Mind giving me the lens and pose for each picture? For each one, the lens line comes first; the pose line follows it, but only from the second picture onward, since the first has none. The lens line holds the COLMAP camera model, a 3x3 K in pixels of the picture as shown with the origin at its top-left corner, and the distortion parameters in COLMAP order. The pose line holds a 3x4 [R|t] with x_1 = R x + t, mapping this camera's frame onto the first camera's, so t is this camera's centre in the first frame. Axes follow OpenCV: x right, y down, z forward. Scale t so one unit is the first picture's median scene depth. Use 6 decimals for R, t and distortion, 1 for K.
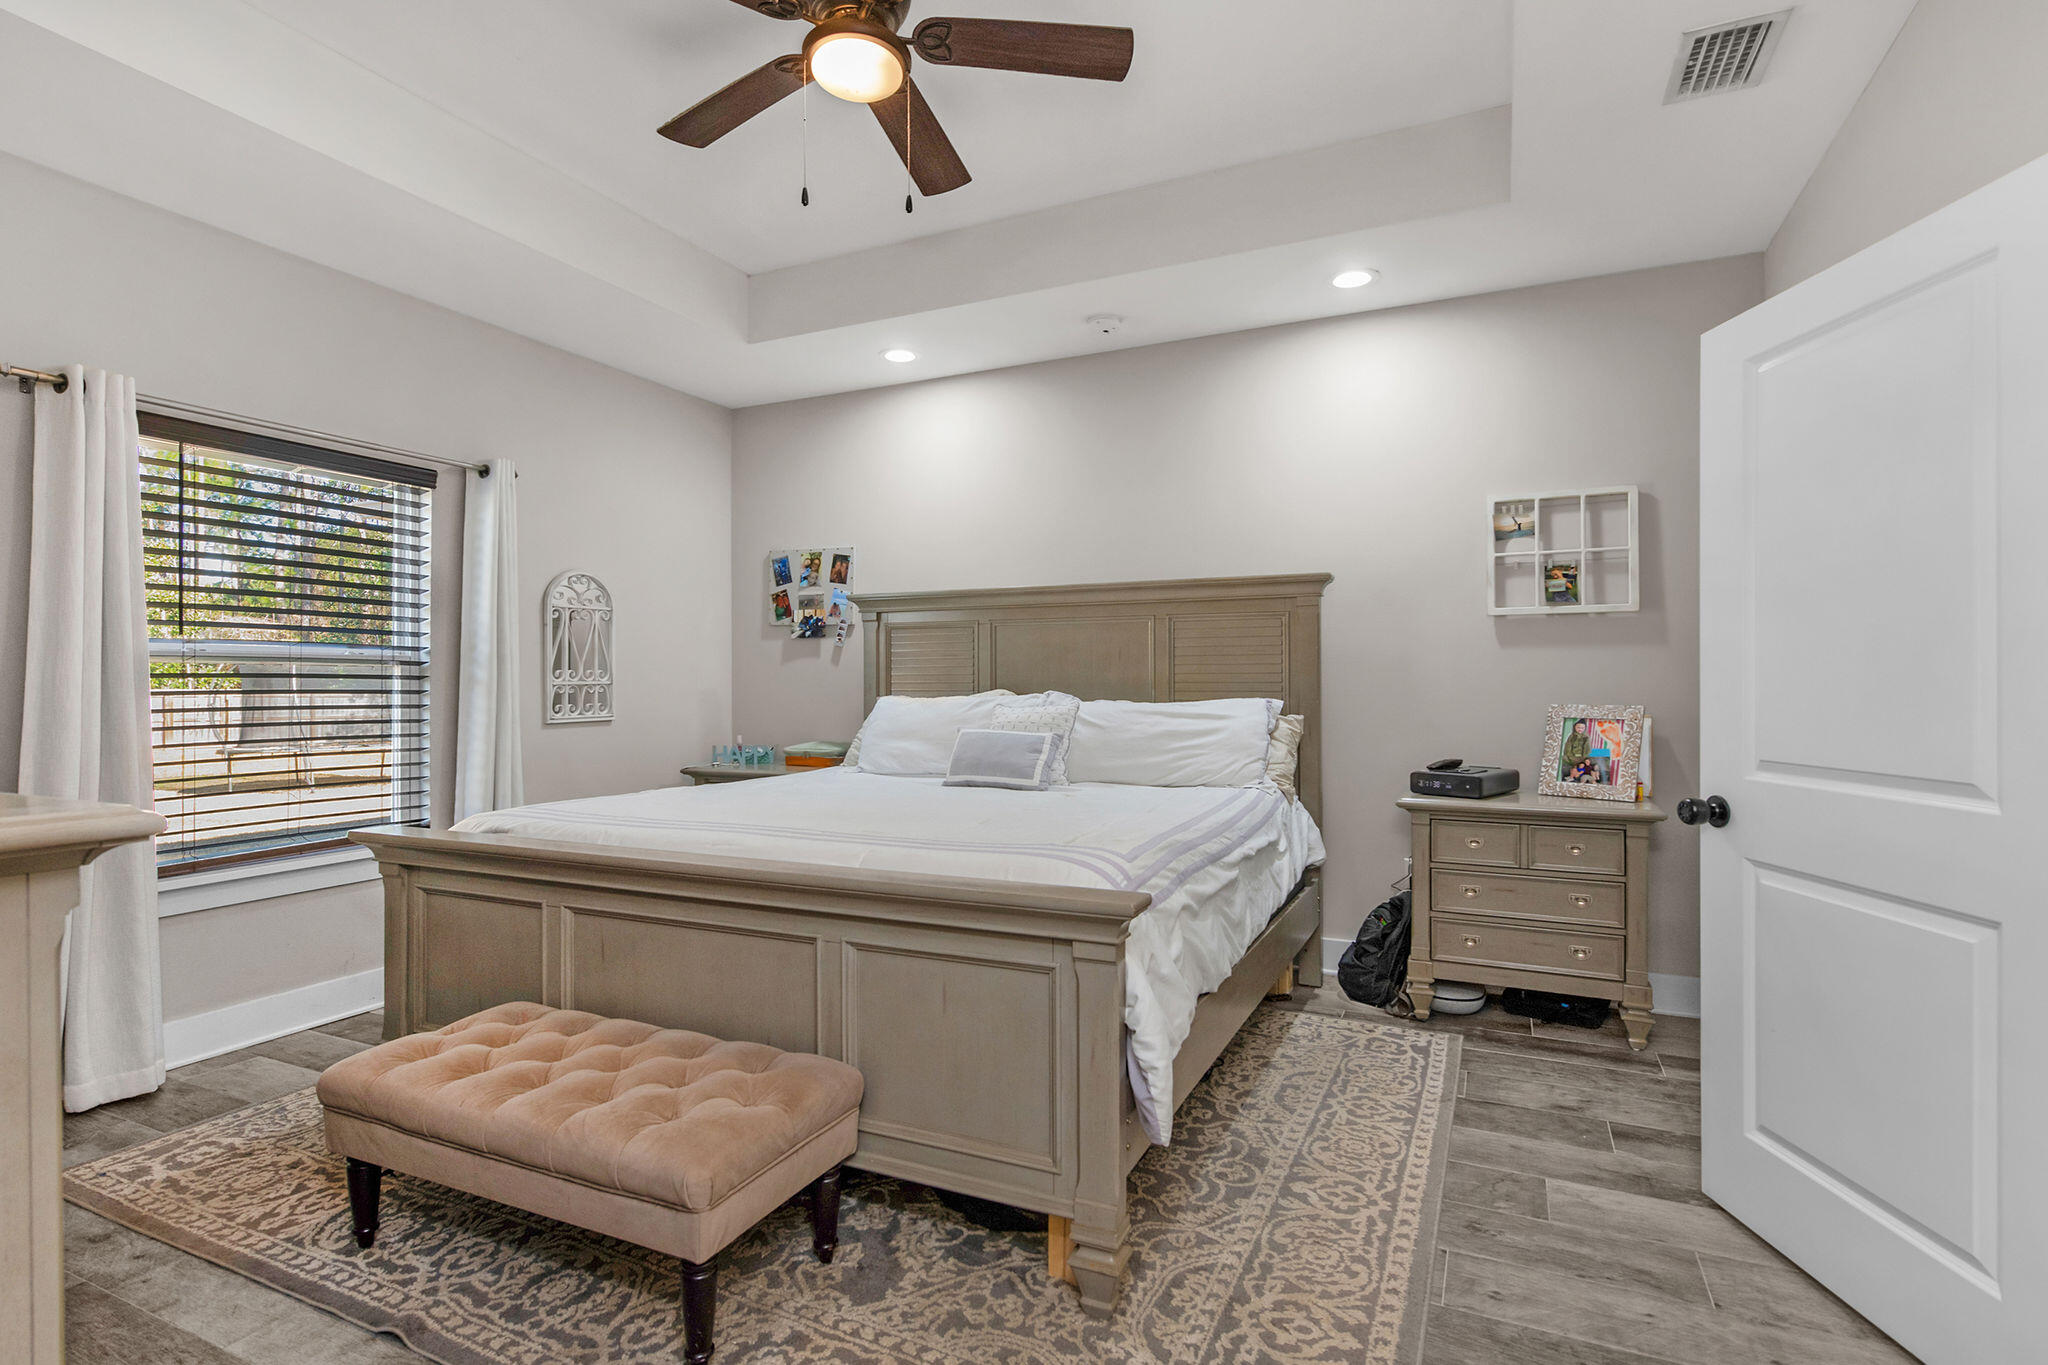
lens RADIAL K [[935.8, 0, 1013.5], [0, 935.8, 677.8], [0, 0, 1]] dist [0.002355, -0.001516]
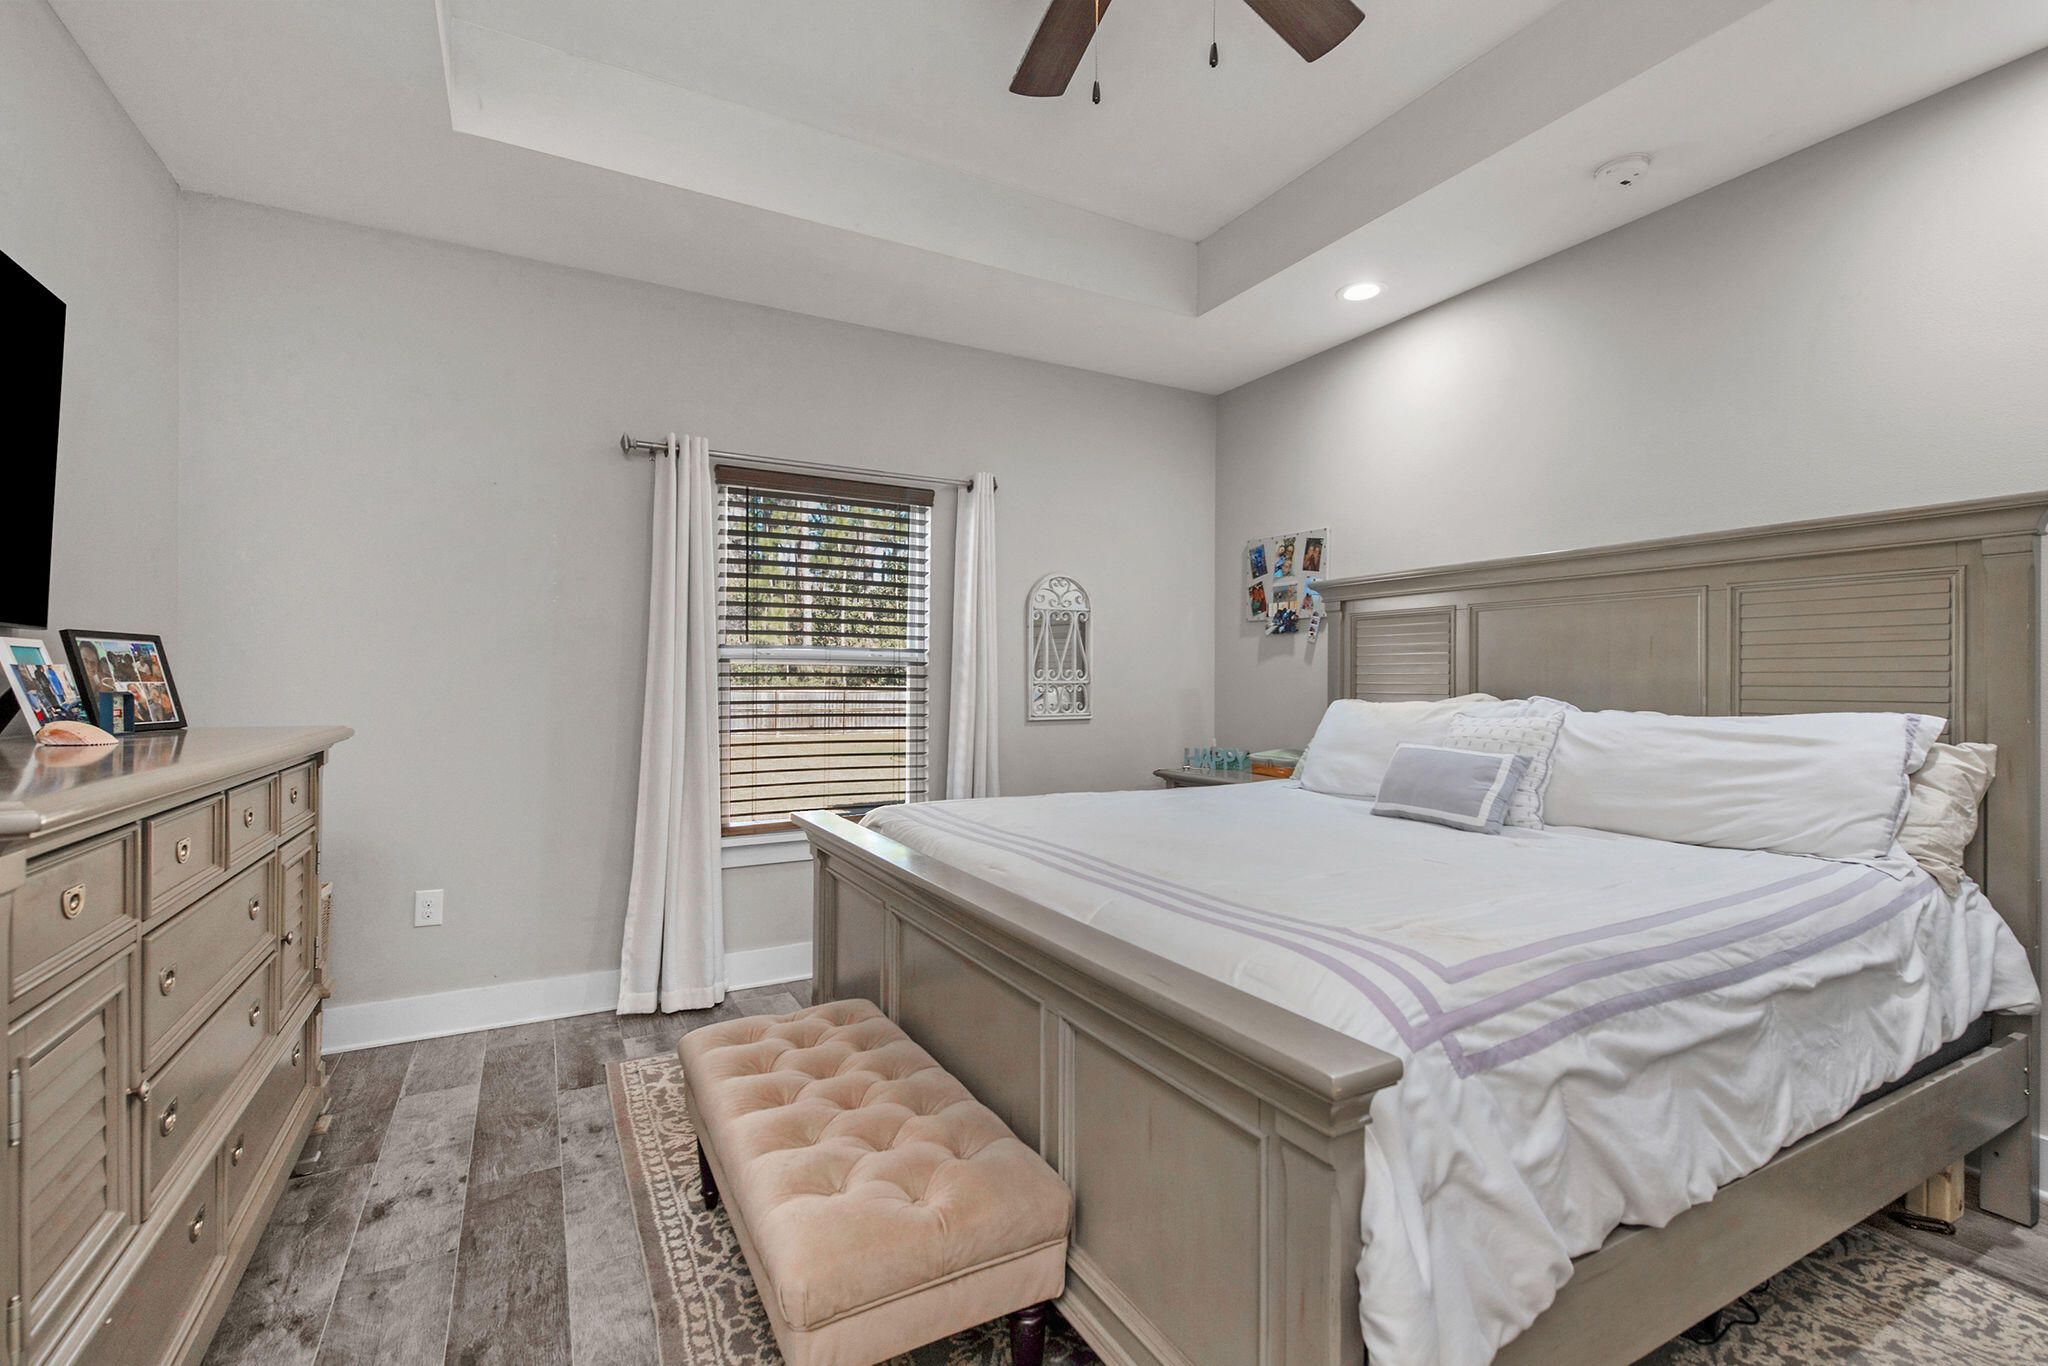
lens RADIAL K [[935.8, 0, 1040.1], [0, 935.8, 682.3], [0, 0, 1]] dist [0.002355, -0.001516]
pose [[0.838389, 0.005062, -0.545049, 0.123930], [-0.002648, 0.999983, 0.005214, 0.000303], [0.545066, -0.002928, 0.838388, 0.187278]]
